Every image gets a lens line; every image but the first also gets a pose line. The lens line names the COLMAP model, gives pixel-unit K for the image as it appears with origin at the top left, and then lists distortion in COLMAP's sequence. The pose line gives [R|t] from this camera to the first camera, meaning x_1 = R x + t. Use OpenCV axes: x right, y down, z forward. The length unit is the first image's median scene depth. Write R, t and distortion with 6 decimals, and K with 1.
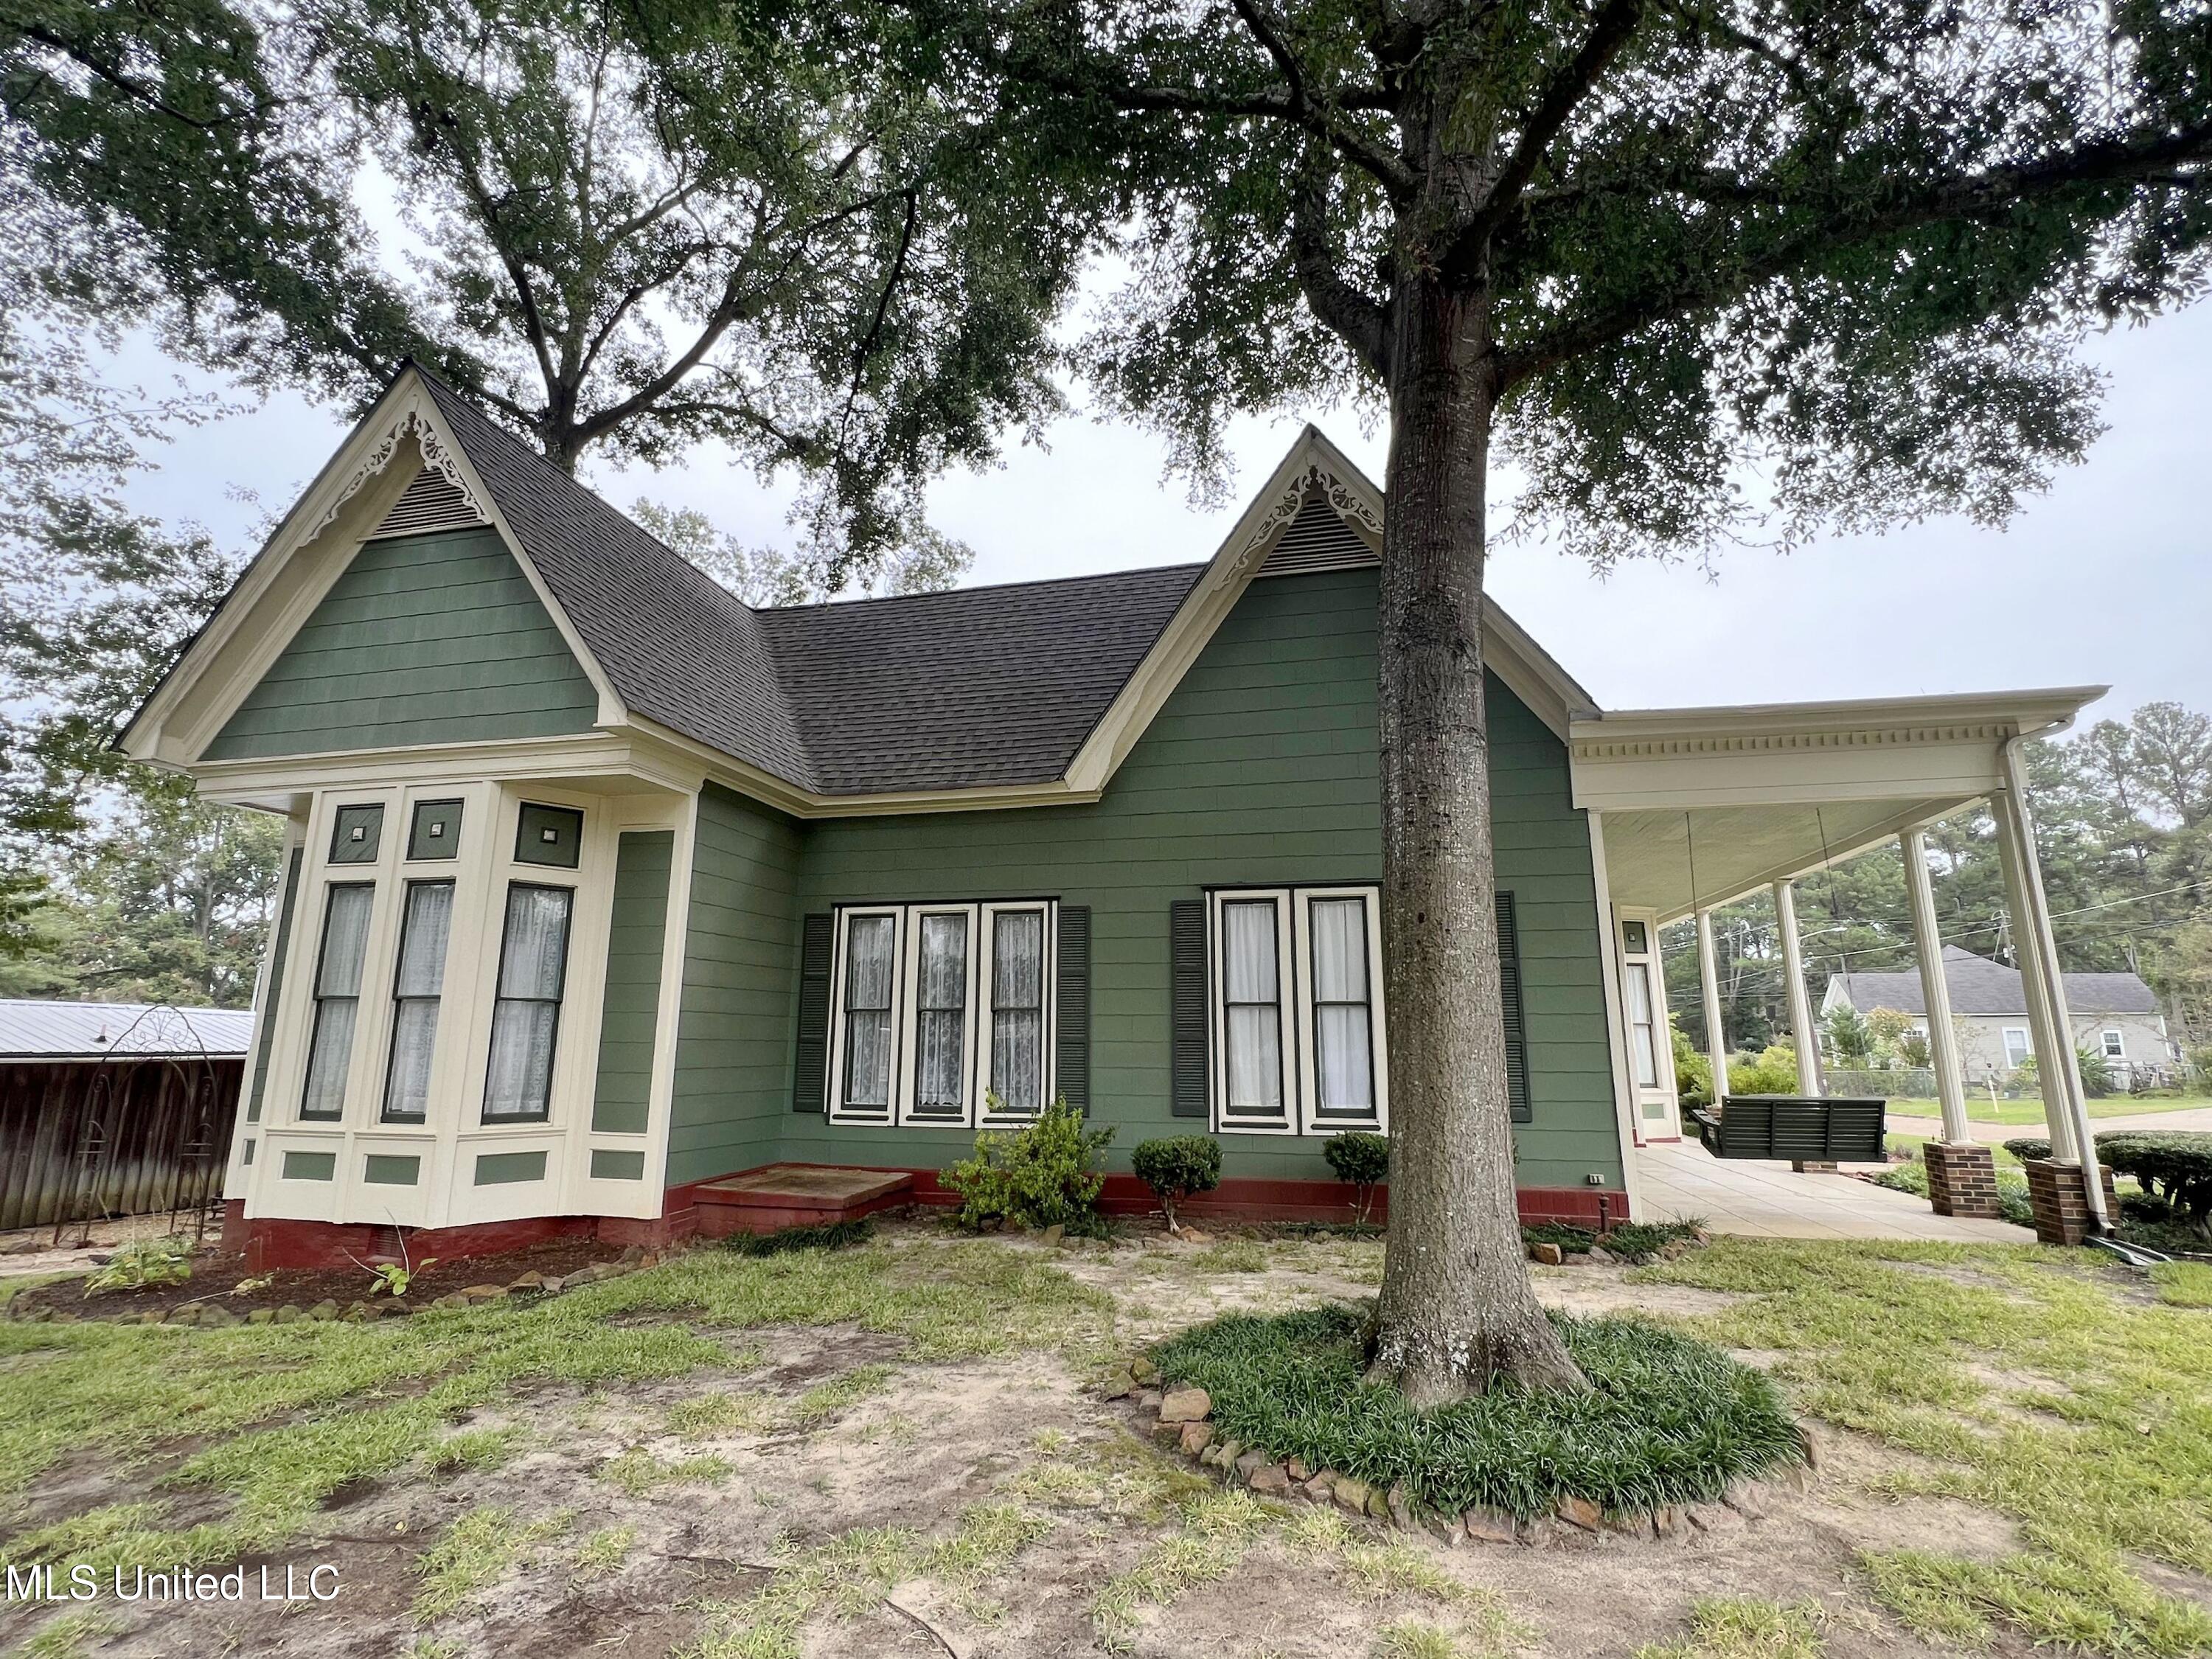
lens RADIAL K [[1057.7, 0, 1097.7], [0, 1057.7, 822.4], [0, 0, 1]] dist [-0.002979, -0.000288]
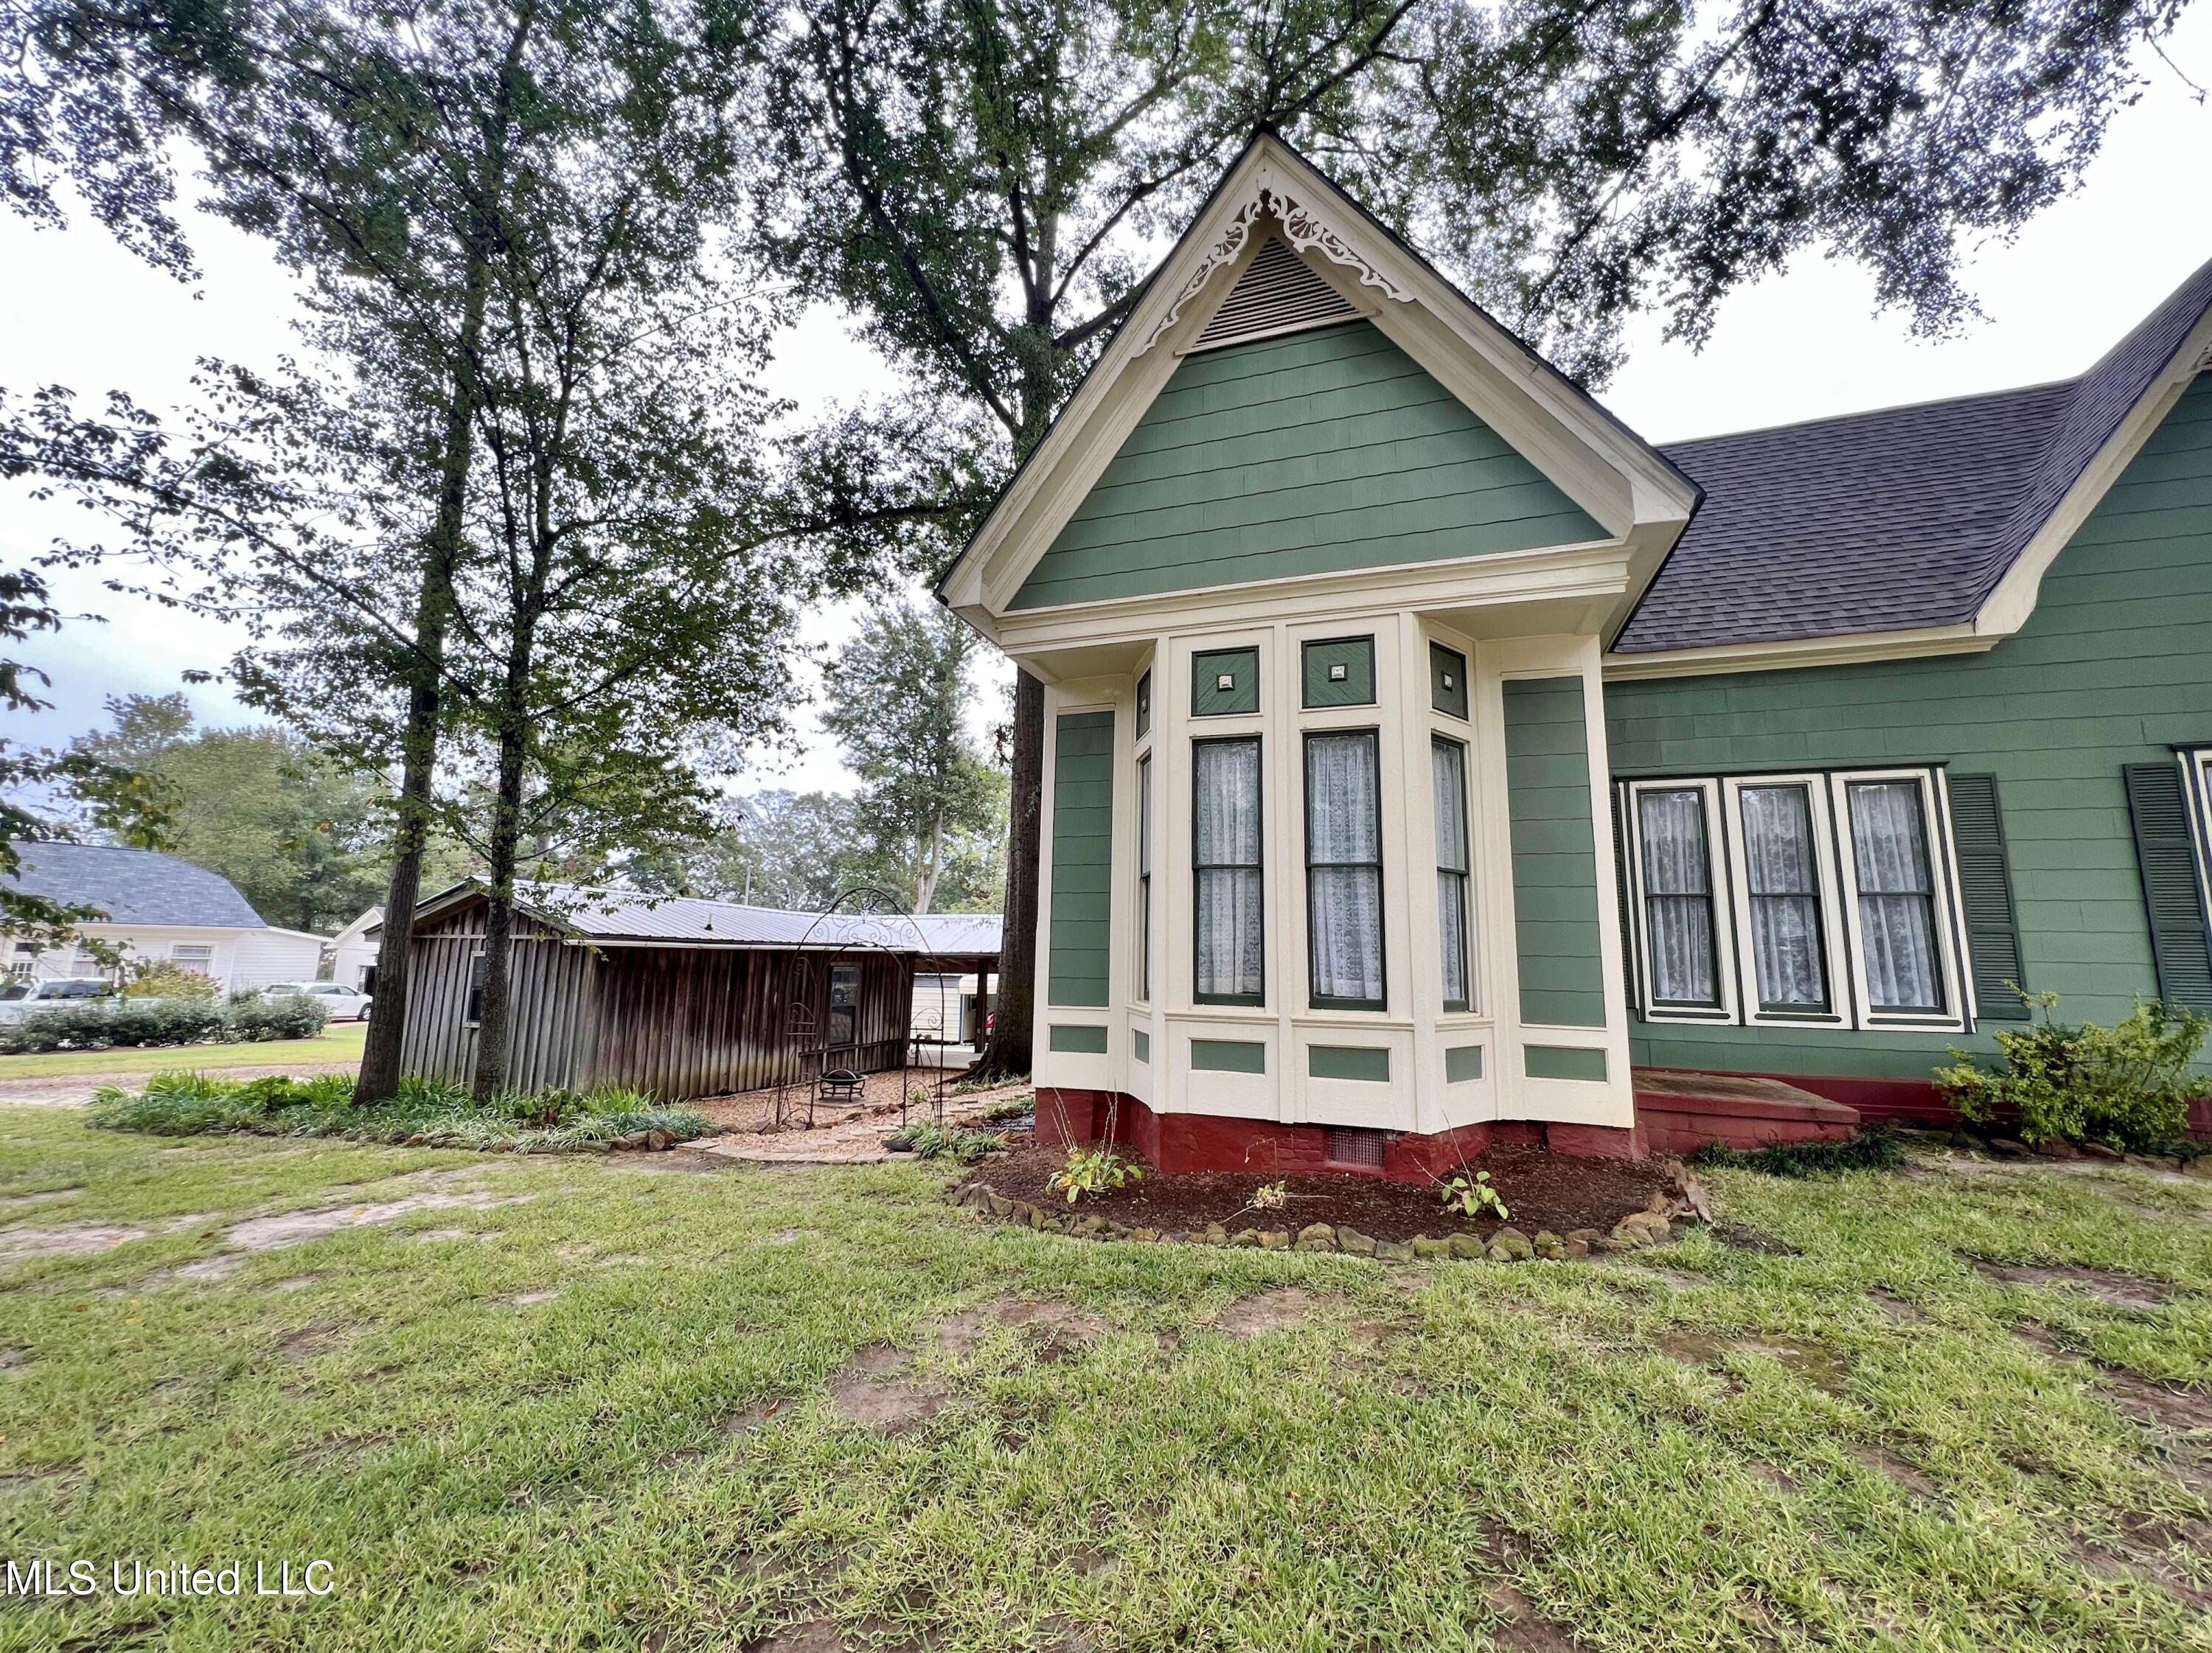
lens RADIAL K [[893.0, 0, 1100.6], [0, 893.0, 819.1], [0, 0, 1]] dist [-0.003001, 0.001002]
pose [[0.995107, -0.000476, -0.098801, -0.713896], [0.005332, 0.998790, 0.048889, 0.085524], [0.098658, -0.049176, 0.993906, 0.243826]]
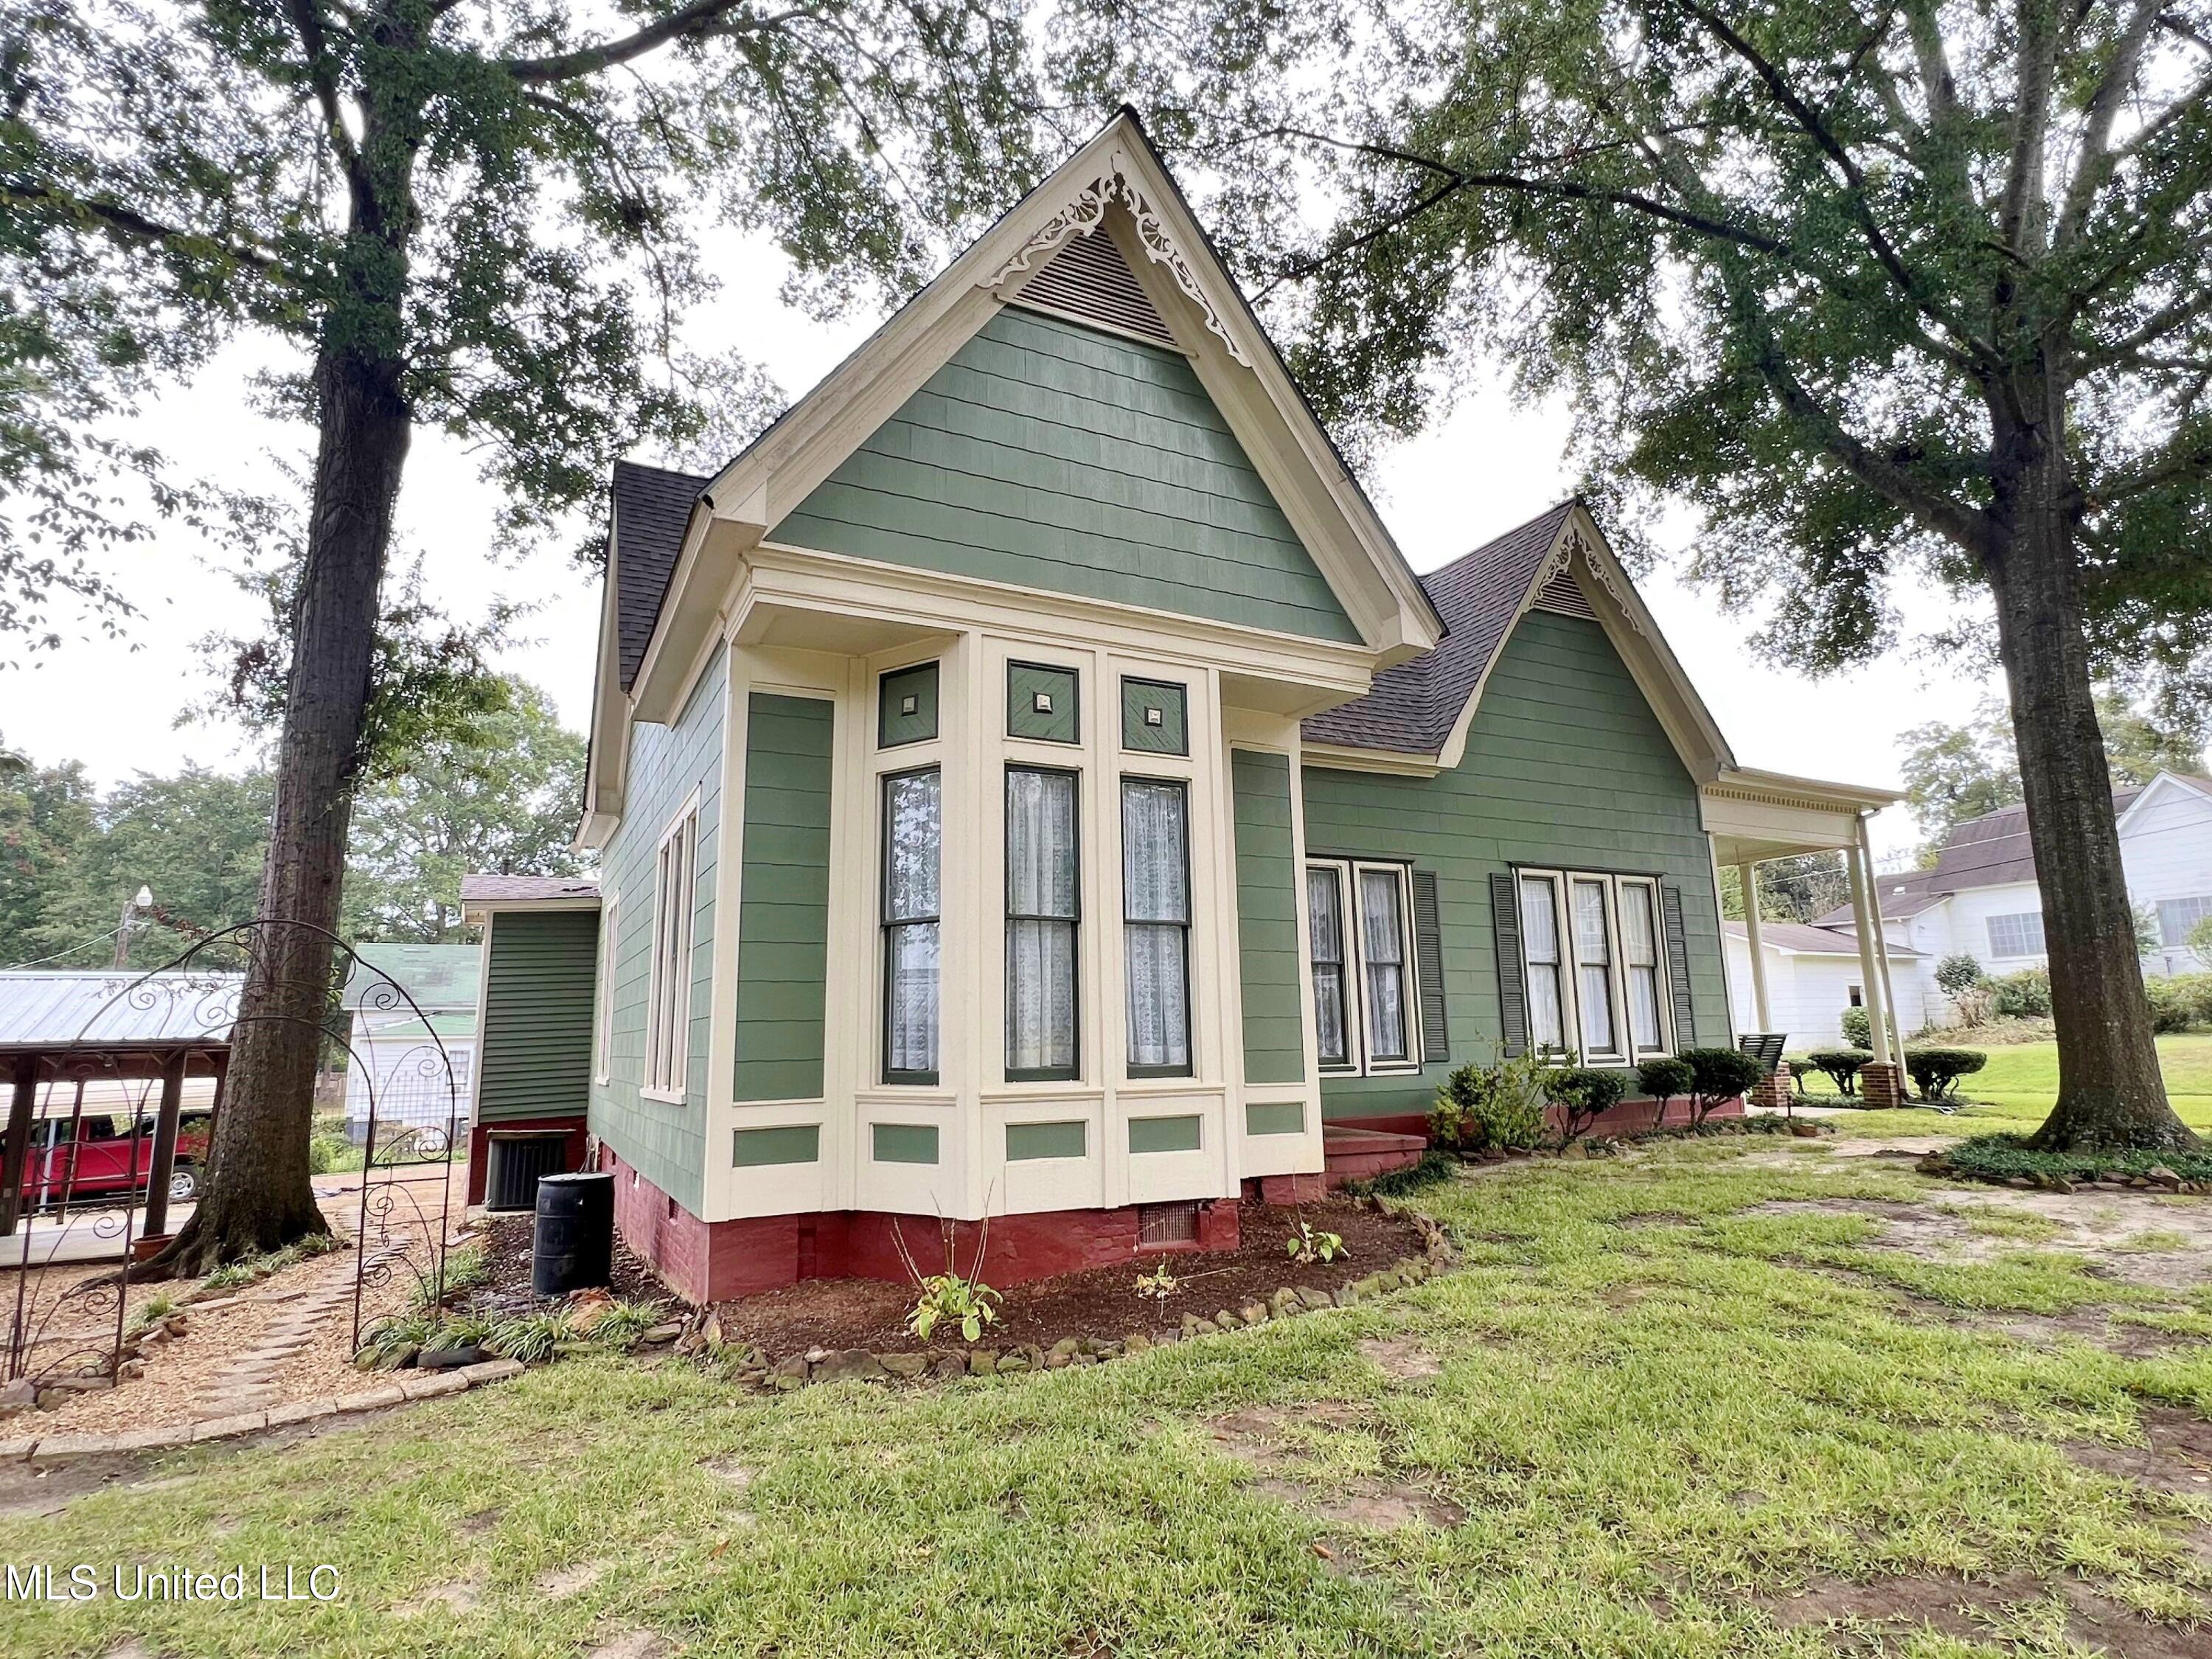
lens RADIAL K [[1165.1, 0, 1097.1], [0, 1165.1, 824.9], [0, 0, 1]] dist [-0.006022, 0.000750]
pose [[0.760949, 0.103627, 0.640483, -1.165057], [-0.115611, 0.993021, -0.023311, 0.109345], [-0.638429, -0.056309, 0.767619, 0.328227]]
